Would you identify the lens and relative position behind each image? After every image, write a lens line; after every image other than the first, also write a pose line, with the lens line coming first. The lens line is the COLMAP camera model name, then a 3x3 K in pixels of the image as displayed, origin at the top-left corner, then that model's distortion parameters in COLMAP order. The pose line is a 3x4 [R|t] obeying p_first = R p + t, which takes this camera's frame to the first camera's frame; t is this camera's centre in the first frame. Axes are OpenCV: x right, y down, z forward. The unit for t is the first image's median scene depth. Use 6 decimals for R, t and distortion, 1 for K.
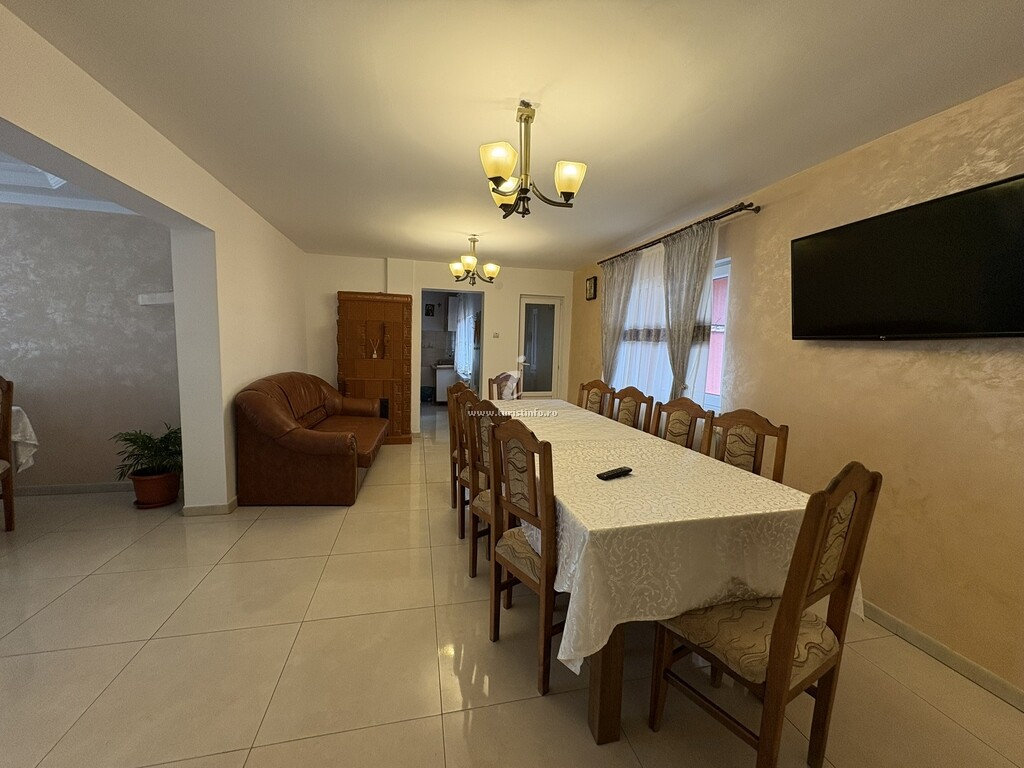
lens RADIAL K [[404.3, 0, 513.6], [0, 404.3, 383.1], [0, 0, 1]] dist [-0.001191, 0.000064]
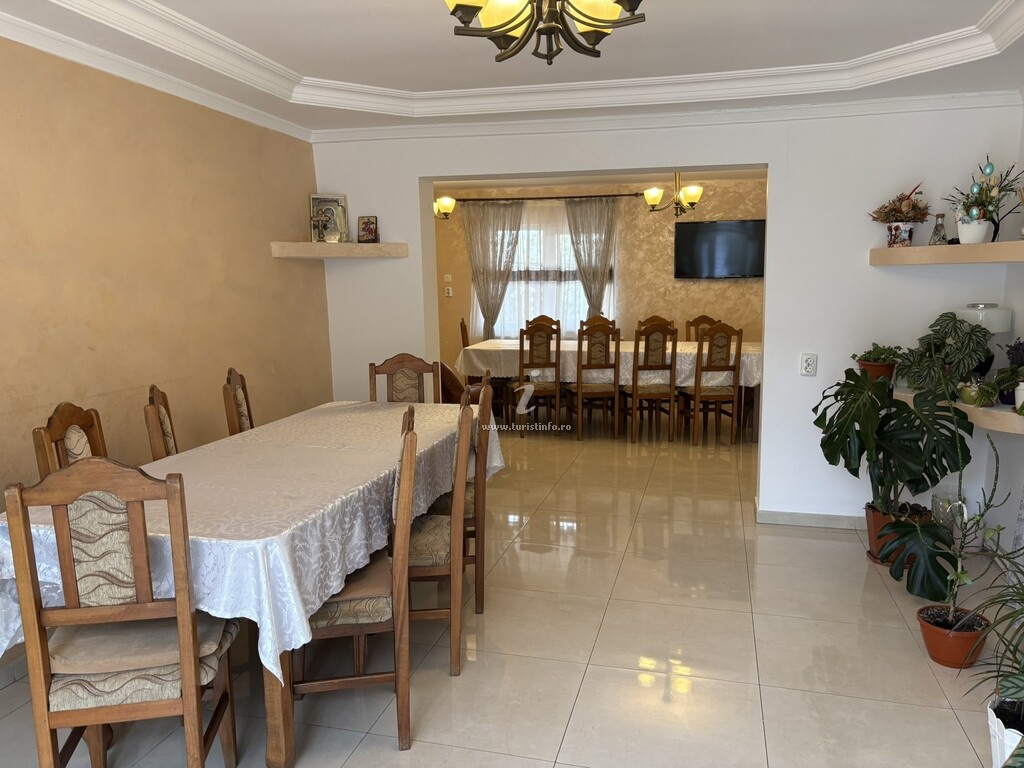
lens RADIAL K [[764.3, 0, 512.0], [0, 764.3, 384.0], [0, 0, 1]] dist [0.048484, -0.050004]
pose [[0.467001, -0.156745, 0.870254, -2.052937], [0.107985, 0.986907, 0.119808, -0.099174], [-0.877639, 0.038024, 0.477812, 0.022825]]
